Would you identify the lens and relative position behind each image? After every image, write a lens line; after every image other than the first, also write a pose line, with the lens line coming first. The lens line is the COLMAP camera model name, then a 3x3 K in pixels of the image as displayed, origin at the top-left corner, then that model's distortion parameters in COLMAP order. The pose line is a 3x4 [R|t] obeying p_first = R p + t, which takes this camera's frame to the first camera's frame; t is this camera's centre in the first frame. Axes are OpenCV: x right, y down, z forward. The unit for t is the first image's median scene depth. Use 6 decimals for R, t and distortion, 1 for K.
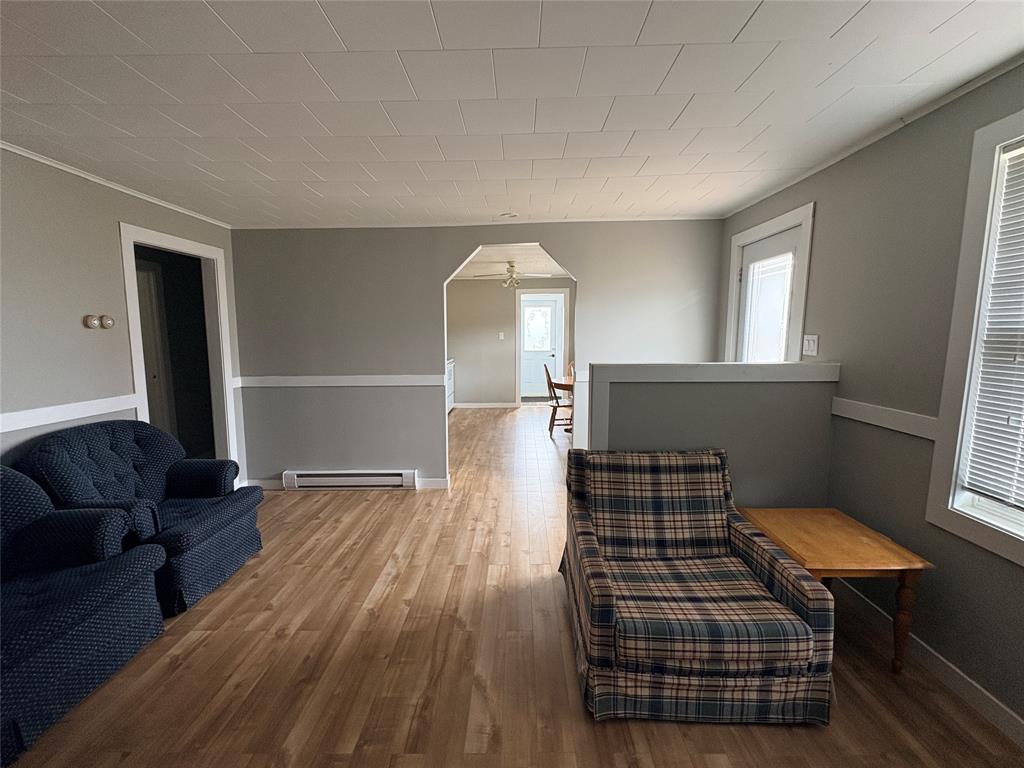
lens RADIAL K [[444.8, 0, 512.0], [0, 444.8, 384.0], [0, 0, 1]] dist [0.000055, -0.000003]
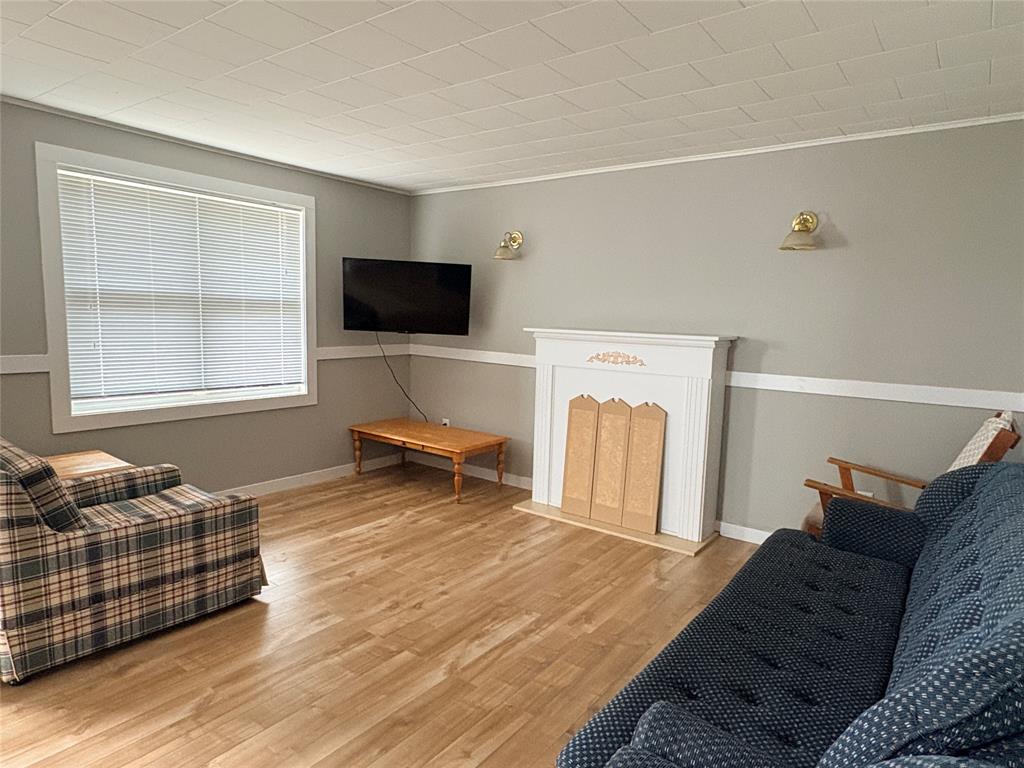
lens RADIAL K [[613.4, 0, 512.0], [0, 613.4, 384.0], [0, 0, 1]] dist [-0.000287, 0.000334]
pose [[-0.808611, -0.090671, 0.581314, -1.137449], [0.041243, 0.976887, 0.209741, -0.150621], [-0.586896, 0.193575, -0.786182, 1.528859]]
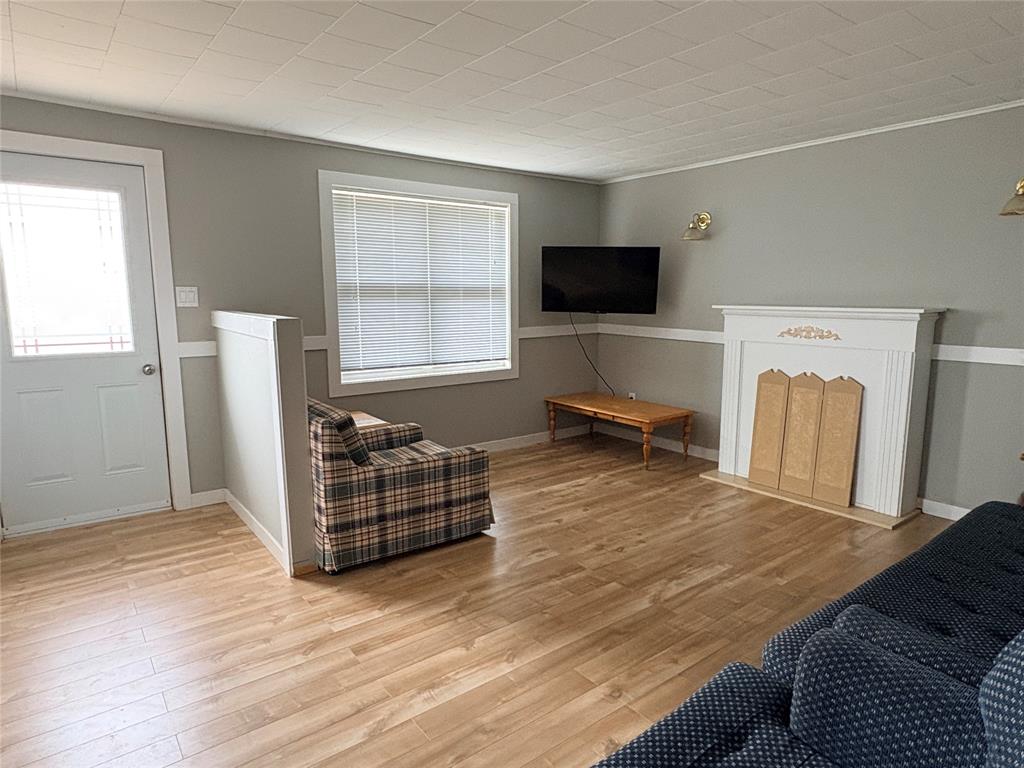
lens RADIAL K [[613.4, 0, 512.0], [0, 613.4, 384.0], [0, 0, 1]] dist [-0.000287, 0.000334]
pose [[-0.623137, -0.114449, 0.773693, -1.219795], [0.096042, 0.970551, 0.220922, -0.178122], [-0.776193, 0.211972, -0.593795, 1.745539]]
